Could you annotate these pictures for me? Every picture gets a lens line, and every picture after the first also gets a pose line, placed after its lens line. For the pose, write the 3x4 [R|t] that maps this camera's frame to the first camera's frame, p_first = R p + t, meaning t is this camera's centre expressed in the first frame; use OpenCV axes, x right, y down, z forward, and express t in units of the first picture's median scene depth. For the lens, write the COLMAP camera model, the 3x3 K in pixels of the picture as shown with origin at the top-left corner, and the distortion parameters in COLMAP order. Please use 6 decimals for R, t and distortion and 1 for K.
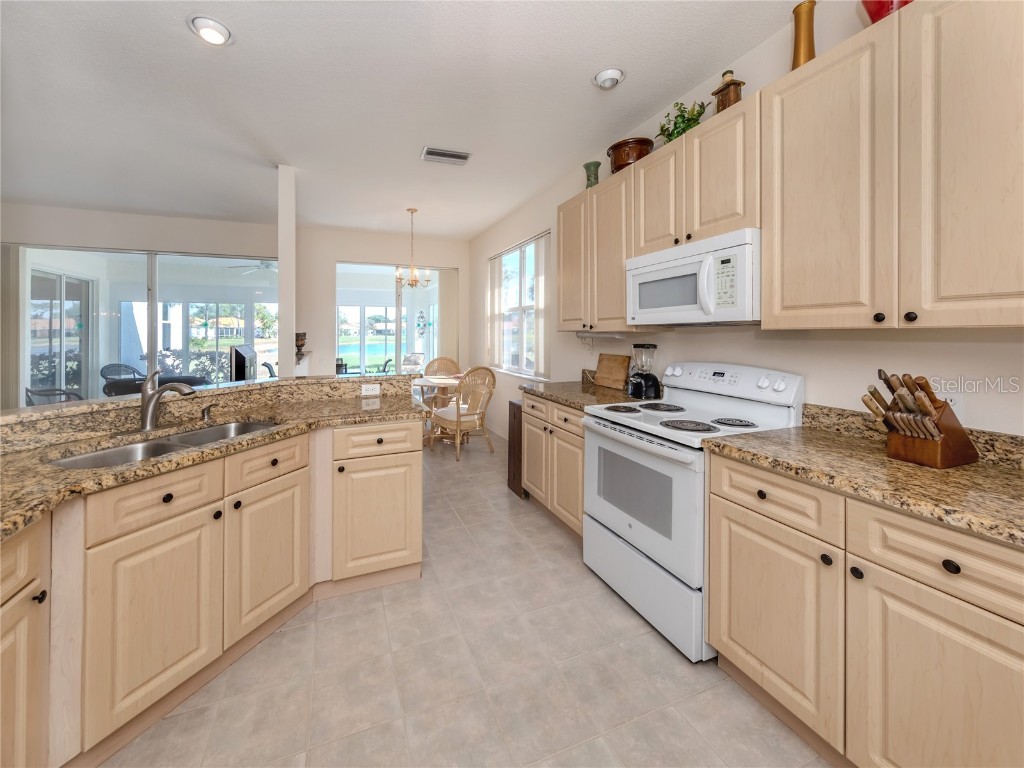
lens RADIAL K [[396.8, 0, 491.2], [0, 396.8, 328.4], [0, 0, 1]] dist [0.004021, -0.000605]
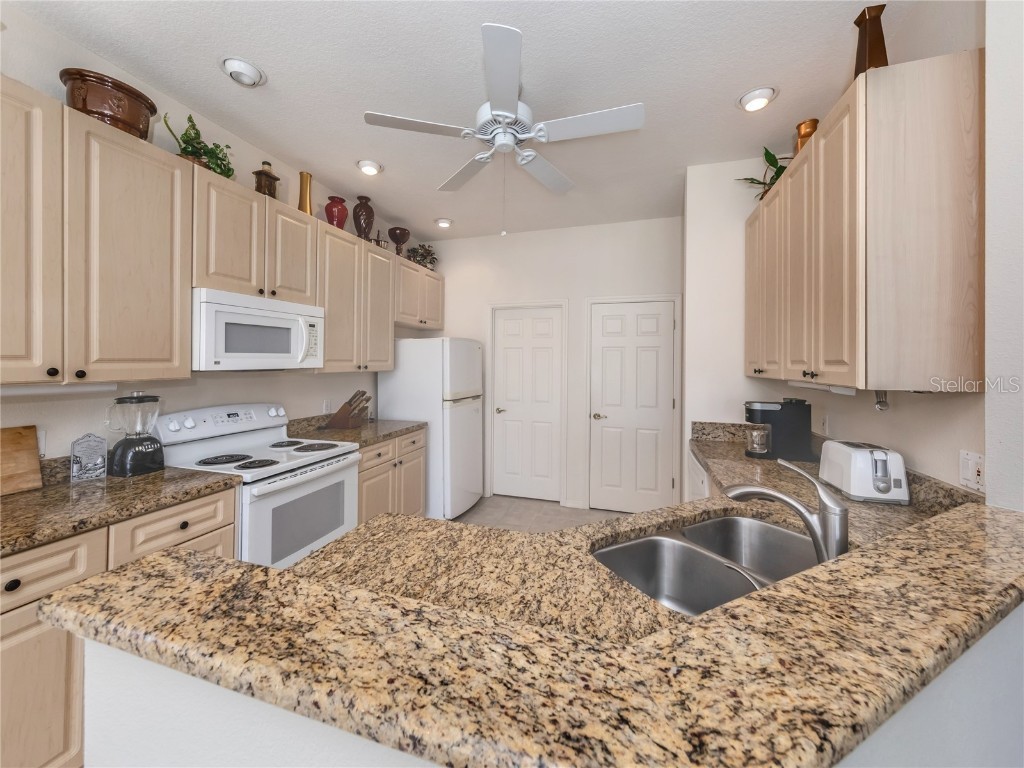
lens RADIAL K [[399.0, 0, 507.0], [0, 399.0, 365.3], [0, 0, 1]] dist [0.001073, 0.000245]
pose [[-0.777027, -0.004715, 0.629450, -0.659604], [-0.008567, 0.999959, -0.003085, -0.023348], [-0.629409, -0.007789, -0.777035, 1.297619]]
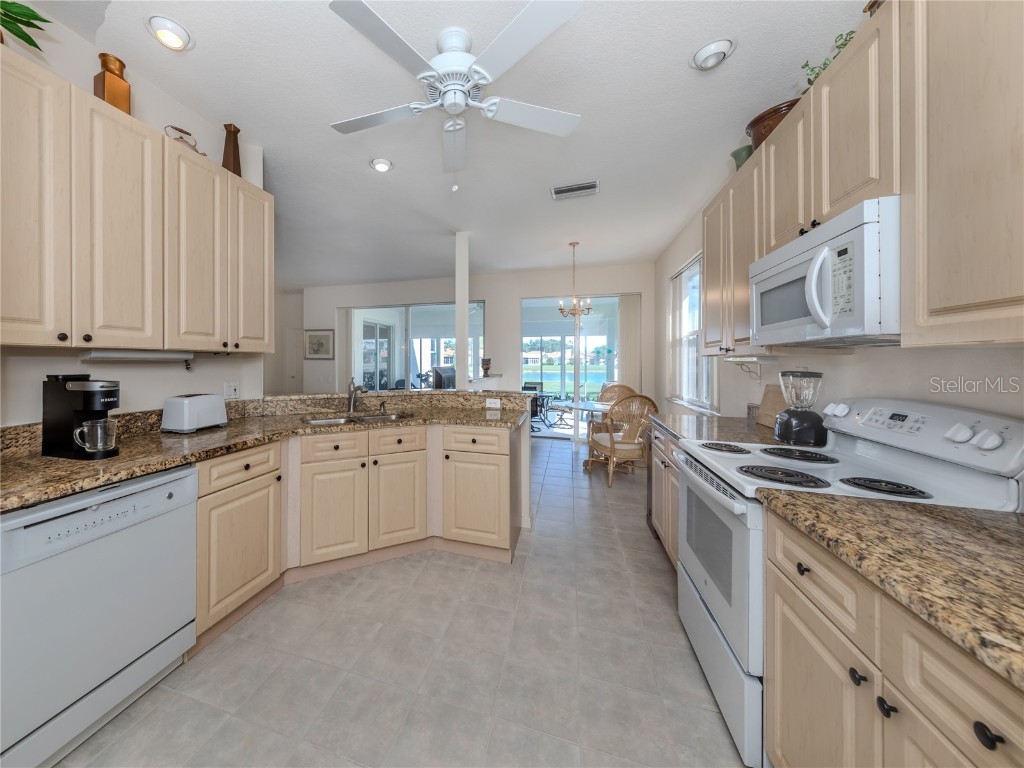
lens RADIAL K [[373.8, 0, 444.1], [0, 373.8, 354.8], [0, 0, 1]] dist [0.004477, 0.000047]
pose [[0.763715, -0.003668, -0.645543, 0.374451], [-0.001375, 0.999972, -0.007308, 0.015967], [0.645552, 0.006469, 0.763689, 0.021592]]
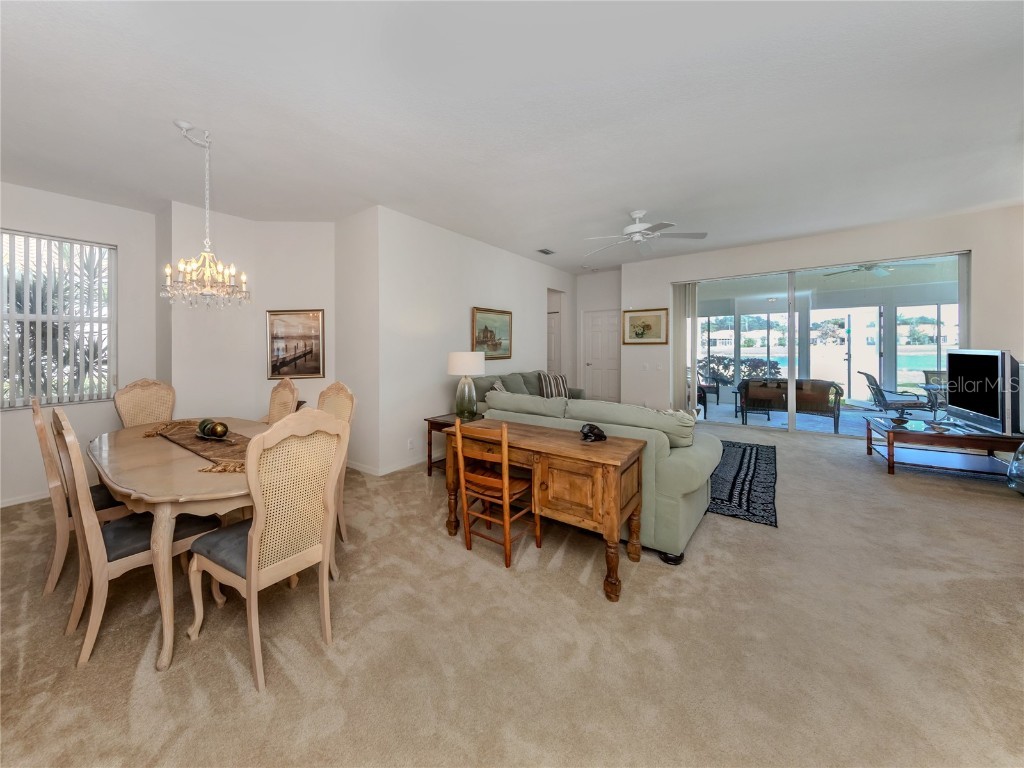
lens RADIAL K [[373.8, 0, 433.1], [0, 373.8, 354.6], [0, 0, 1]] dist [0.004477, 0.000047]
pose [[0.456594, 0.018402, -0.889485, -0.799781], [0.018001, 0.999390, 0.029916, -0.001263], [0.889493, -0.029671, 0.455985, -0.927808]]
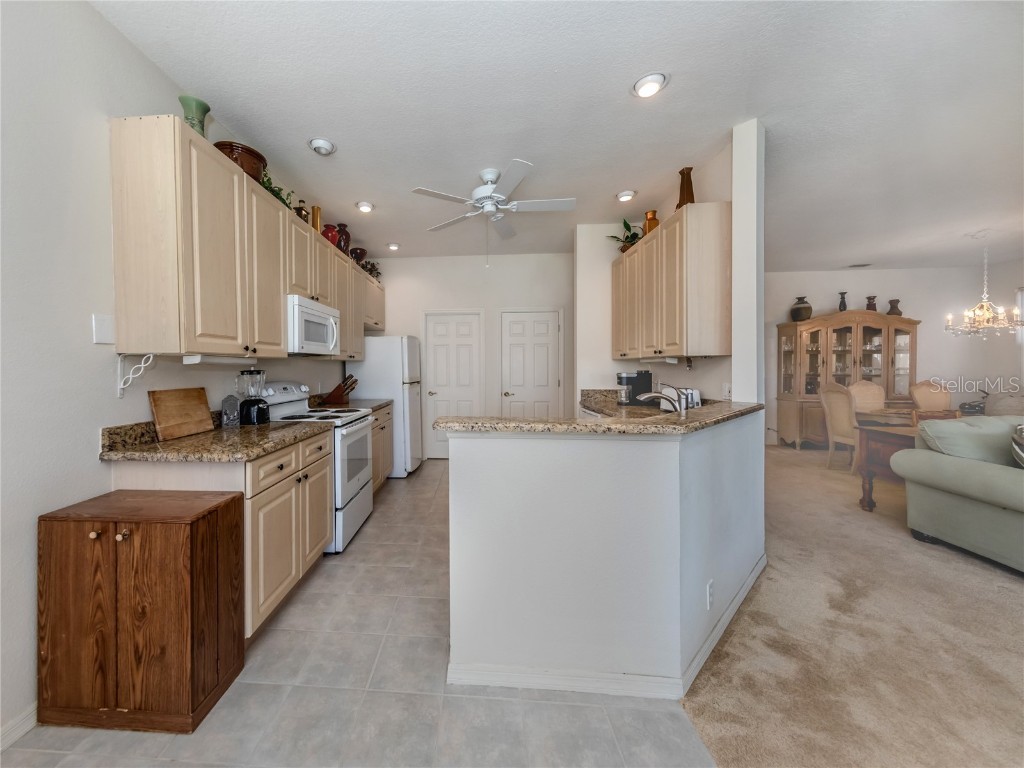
lens RADIAL K [[373.8, 0, 451.2], [0, 373.8, 375.2], [0, 0, 1]] dist [0.004477, 0.000047]
pose [[-0.901454, -0.001715, 0.432872, -0.547052], [0.003494, 0.999931, 0.011239, 0.048233], [-0.432861, 0.011644, -0.901385, 1.863777]]
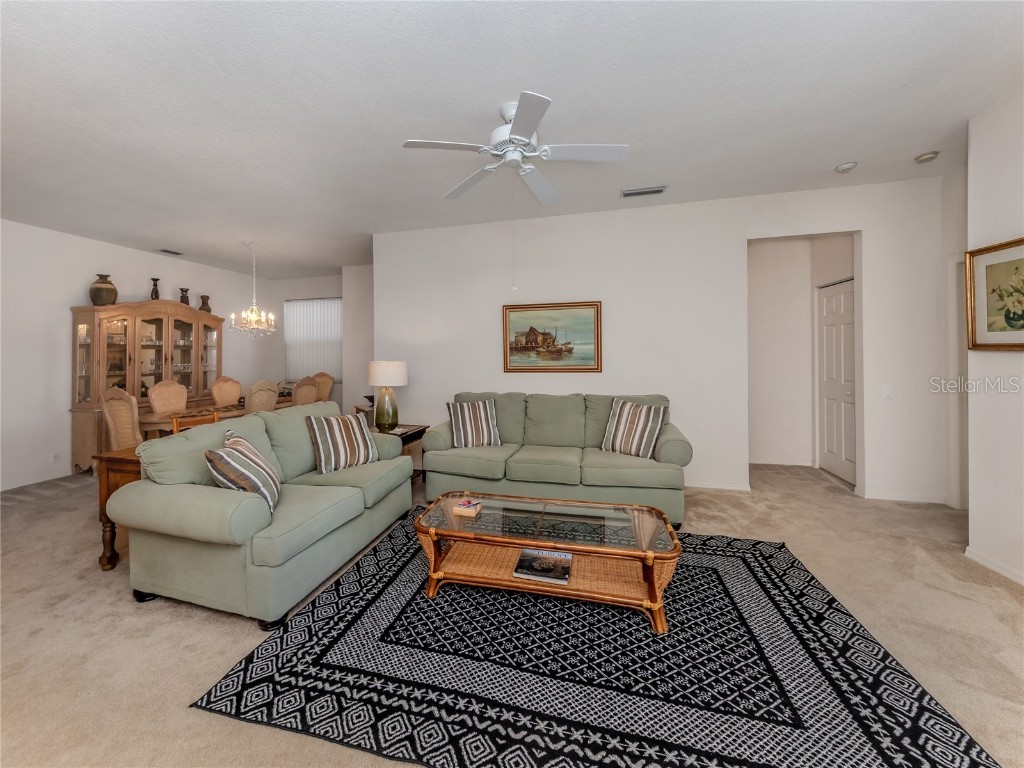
lens RADIAL K [[399.0, 0, 485.5], [0, 399.0, 349.2], [0, 0, 1]] dist [0.001073, 0.000245]
pose [[-0.594886, 0.002951, -0.803804, -1.104029], [0.023459, 0.999631, -0.013692, 0.019486], [0.803467, -0.027002, -0.594736, 1.382710]]
